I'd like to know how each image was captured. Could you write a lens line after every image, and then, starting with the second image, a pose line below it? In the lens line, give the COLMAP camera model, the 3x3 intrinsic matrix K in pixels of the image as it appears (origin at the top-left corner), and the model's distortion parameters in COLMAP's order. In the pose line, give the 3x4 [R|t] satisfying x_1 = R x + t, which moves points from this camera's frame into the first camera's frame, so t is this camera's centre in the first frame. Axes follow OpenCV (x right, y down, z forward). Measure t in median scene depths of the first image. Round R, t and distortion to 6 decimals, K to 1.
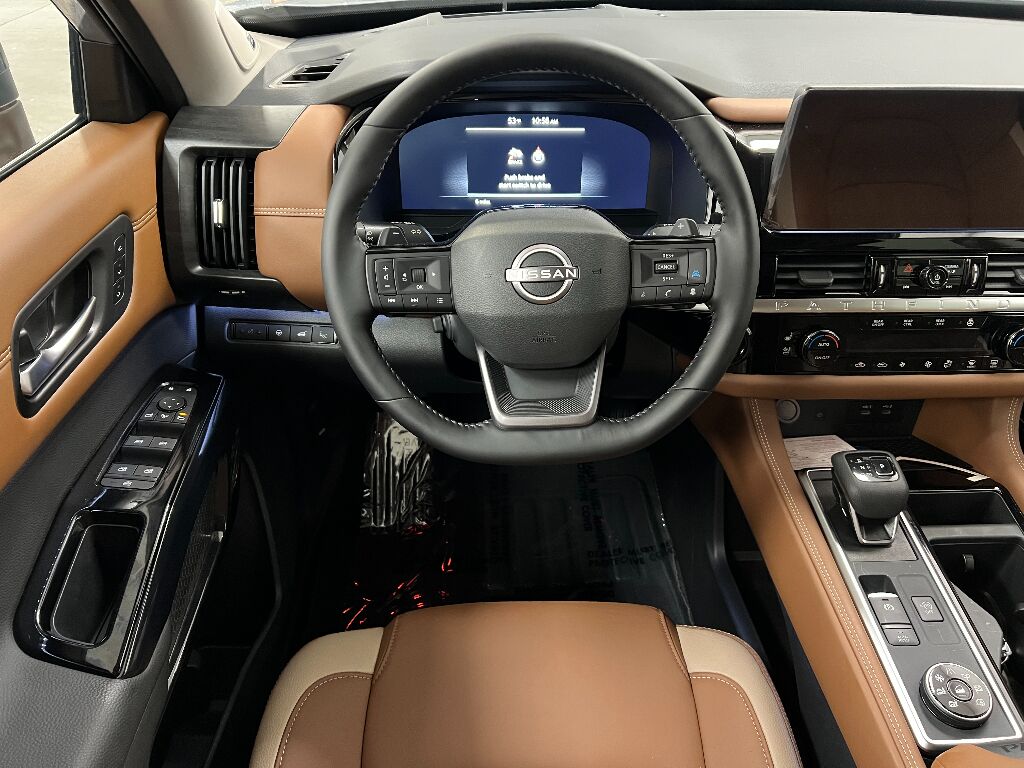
lens RADIAL K [[777.2, 0, 516.1], [0, 777.2, 373.6], [0, 0, 1]] dist [0.068247, -0.075534]
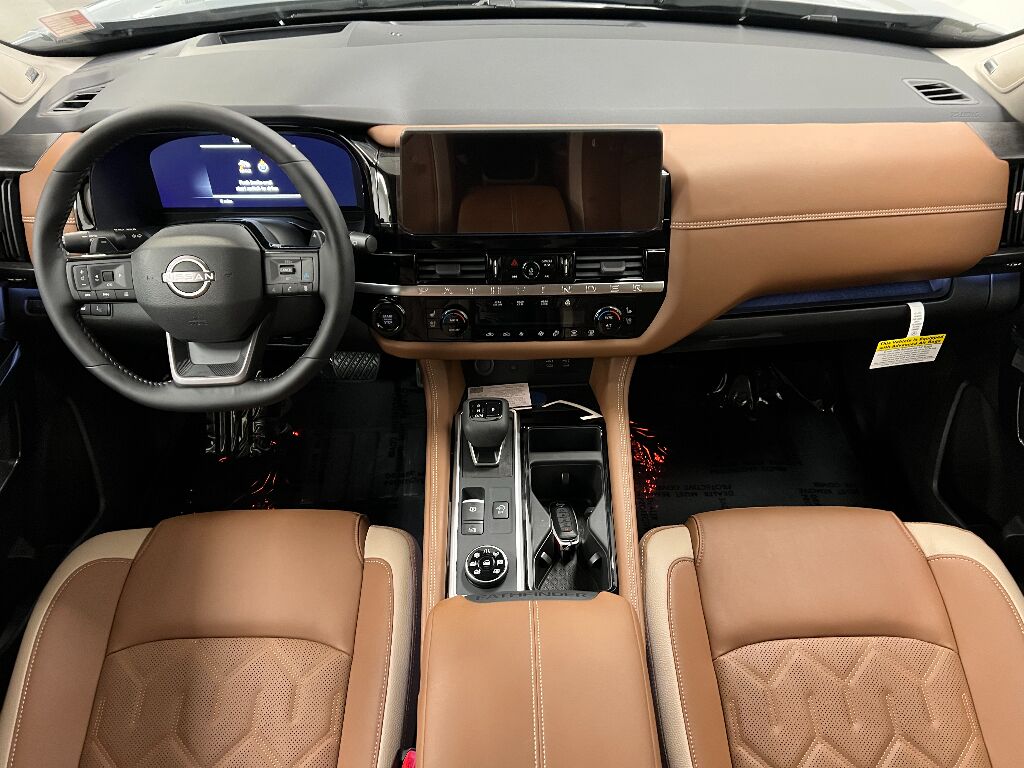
lens RADIAL K [[777.2, 0, 519.0], [0, 777.2, 393.1], [0, 0, 1]] dist [0.068247, -0.075534]
pose [[0.999654, -0.000758, -0.026309, 0.534827], [0.003789, 0.993318, 0.115344, -0.065564], [0.026046, -0.115404, 0.992977, -0.328421]]
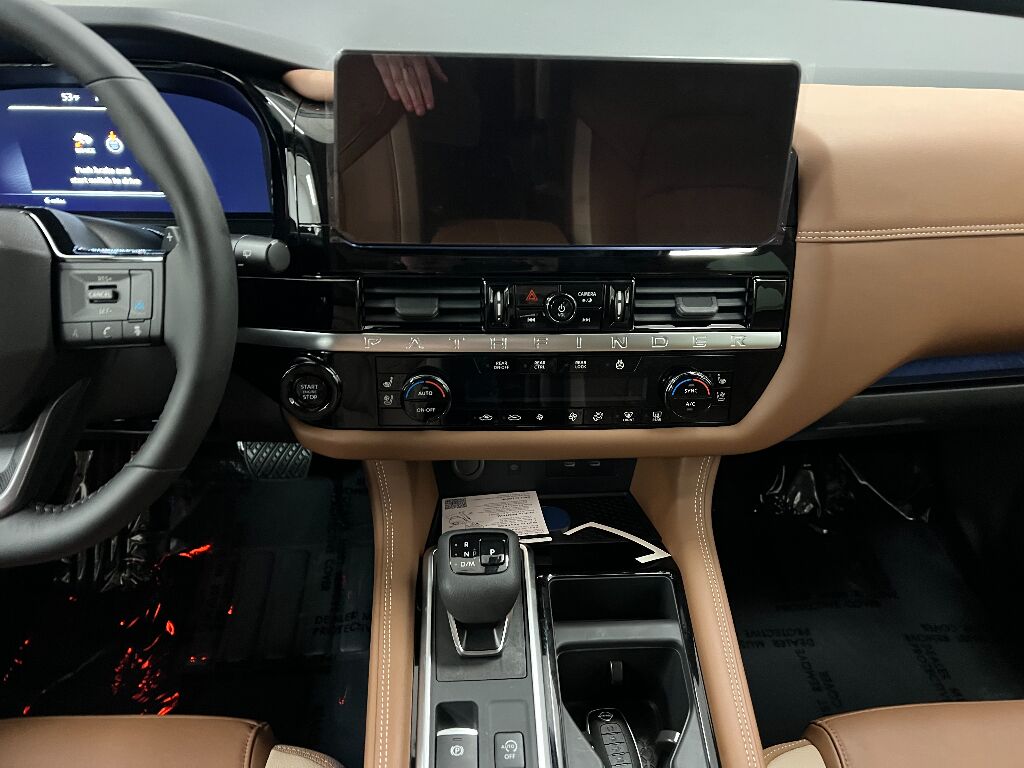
lens RADIAL K [[777.2, 0, 512.3], [0, 777.2, 389.1], [0, 0, 1]] dist [0.068247, -0.075534]
pose [[0.999810, 0.002965, 0.019286, 0.460105], [-0.003239, 0.999894, 0.014187, -0.052130], [-0.019241, -0.014247, 0.999713, 0.232389]]
